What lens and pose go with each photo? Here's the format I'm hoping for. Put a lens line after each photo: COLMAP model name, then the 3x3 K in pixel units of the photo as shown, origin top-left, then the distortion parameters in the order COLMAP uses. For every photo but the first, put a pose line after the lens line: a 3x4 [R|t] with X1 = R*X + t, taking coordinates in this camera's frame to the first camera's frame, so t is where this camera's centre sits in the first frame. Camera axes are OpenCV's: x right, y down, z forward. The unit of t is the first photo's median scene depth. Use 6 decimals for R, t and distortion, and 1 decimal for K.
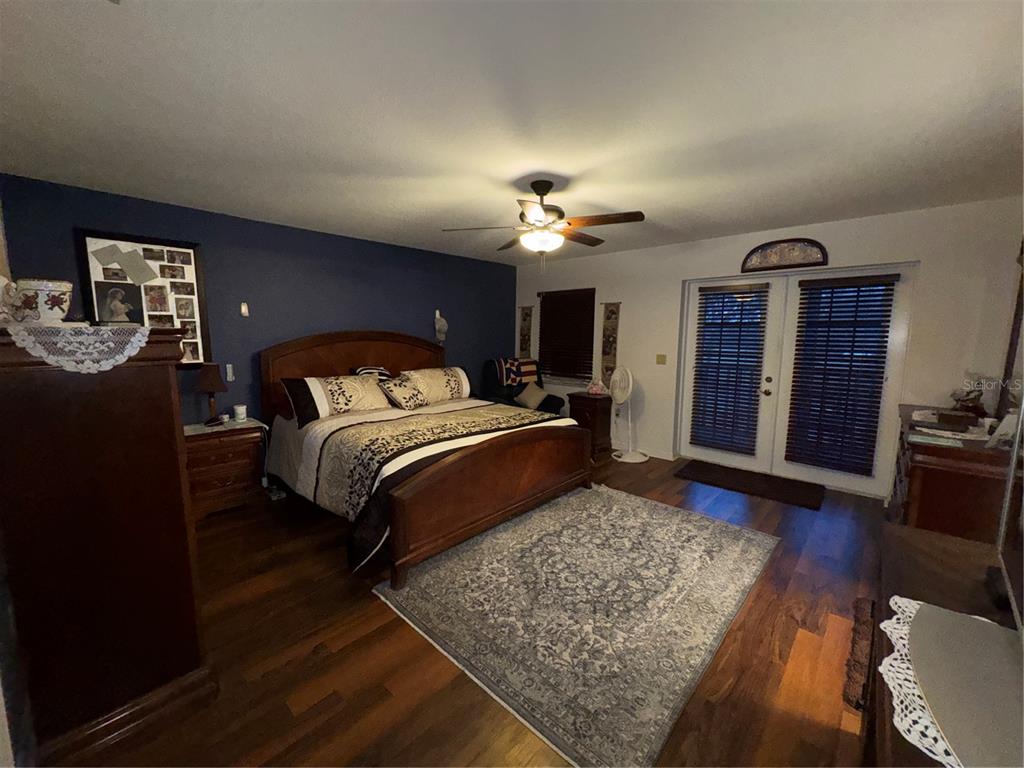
lens RADIAL K [[407.1, 0, 508.3], [0, 407.1, 384.9], [0, 0, 1]] dist [-0.003008, 0.000371]
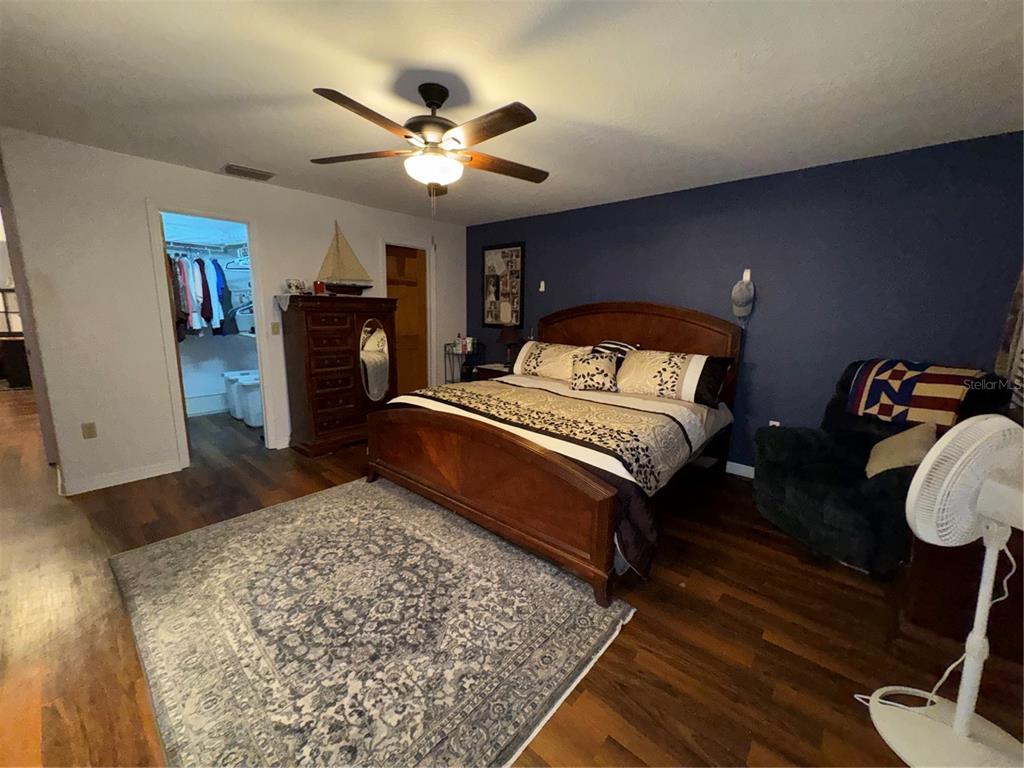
lens RADIAL K [[407.1, 0, 514.8], [0, 407.1, 383.5], [0, 0, 1]] dist [-0.003008, 0.000371]
pose [[0.039460, 0.170893, -0.984499, 0.786763], [-0.147223, 0.975508, 0.163432, -0.094664], [0.988316, 0.138492, 0.063653, 1.006851]]
